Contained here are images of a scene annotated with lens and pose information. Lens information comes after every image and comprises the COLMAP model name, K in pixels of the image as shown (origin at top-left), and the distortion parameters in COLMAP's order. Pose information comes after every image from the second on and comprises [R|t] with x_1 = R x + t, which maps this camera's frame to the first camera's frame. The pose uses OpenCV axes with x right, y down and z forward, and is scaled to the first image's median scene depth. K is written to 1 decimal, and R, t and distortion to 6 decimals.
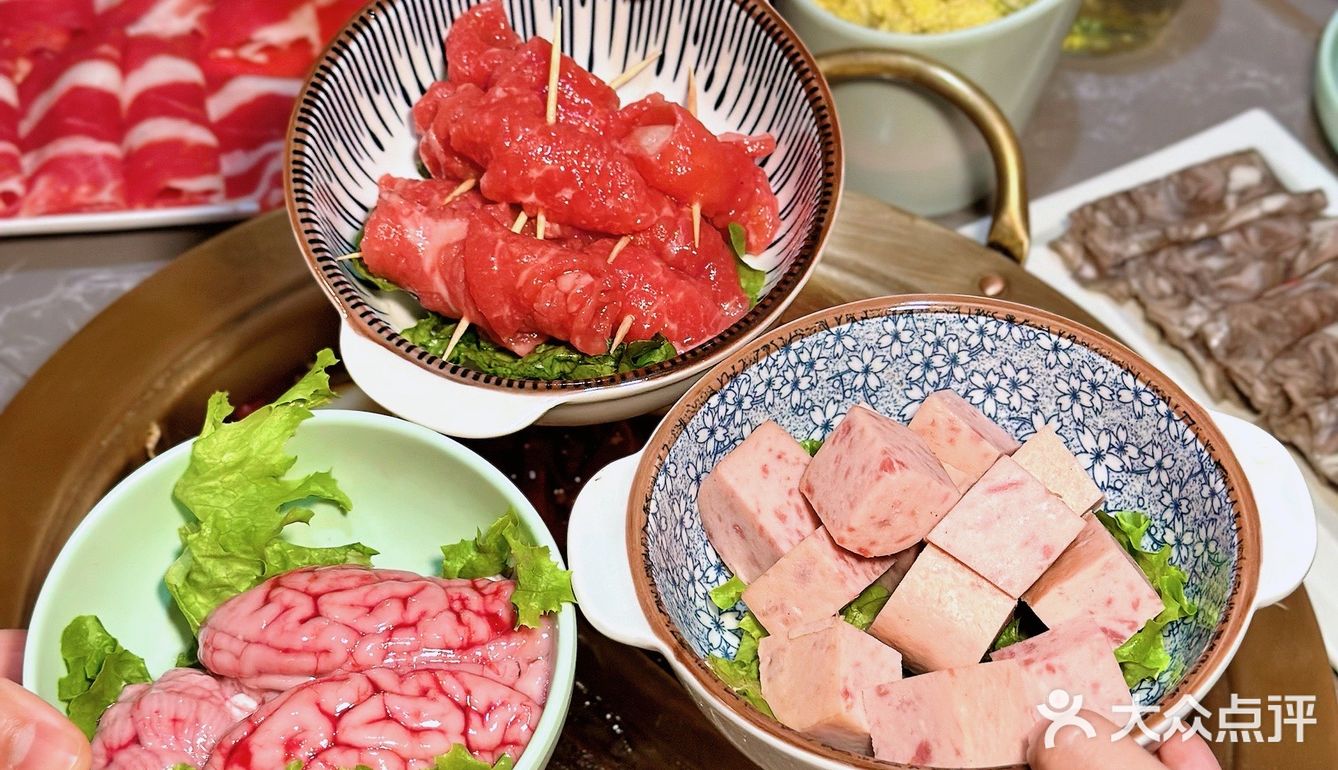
lens RADIAL K [[2594.1, 0, 663.4], [0, 2594.1, 380.8], [0, 0, 1]] dist [0.174456, 0.000000]
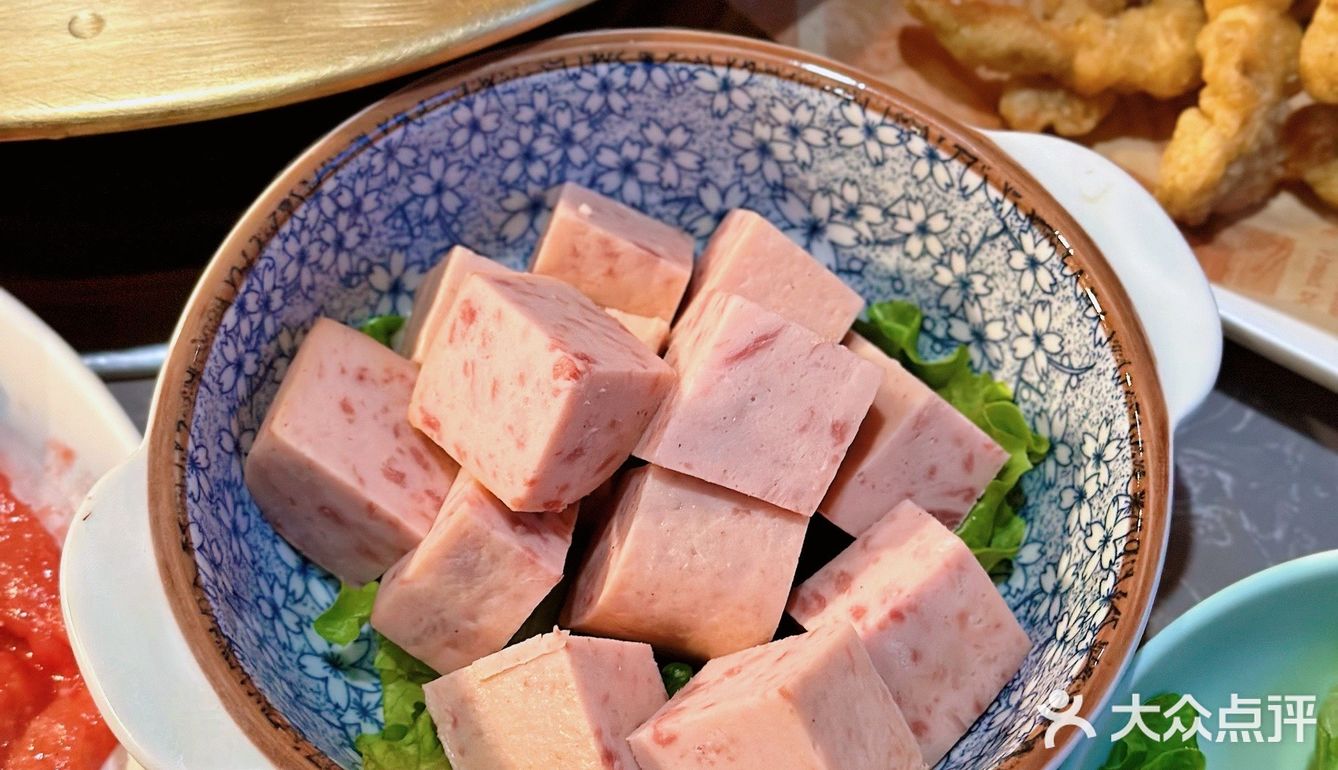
lens RADIAL K [[2594.1, 0, 667.2], [0, 2594.1, 391.8], [0, 0, 1]] dist [0.174456, 0.000000]
pose [[0.924970, -0.279521, 0.257487, -0.046103], [0.224286, 0.948451, 0.223912, -0.086893], [-0.306802, -0.149362, 0.939981, 0.398253]]
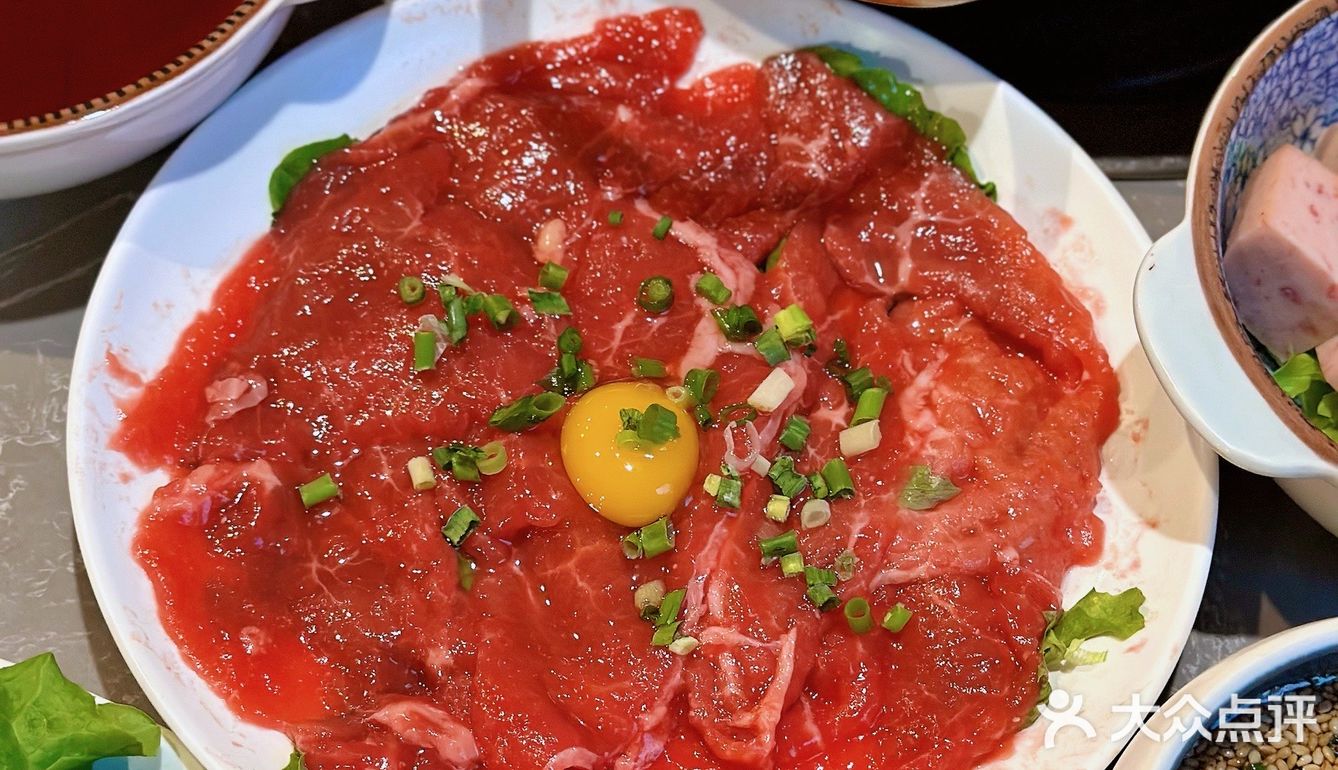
lens RADIAL K [[2594.1, 0, 668.2], [0, 2594.1, 388.1], [0, 0, 1]] dist [0.174456, 0.000000]
pose [[0.948331, -0.190816, 0.253492, -0.350292], [0.142549, 0.970008, 0.196885, -0.096320], [-0.283458, -0.150577, 0.947089, 0.289782]]
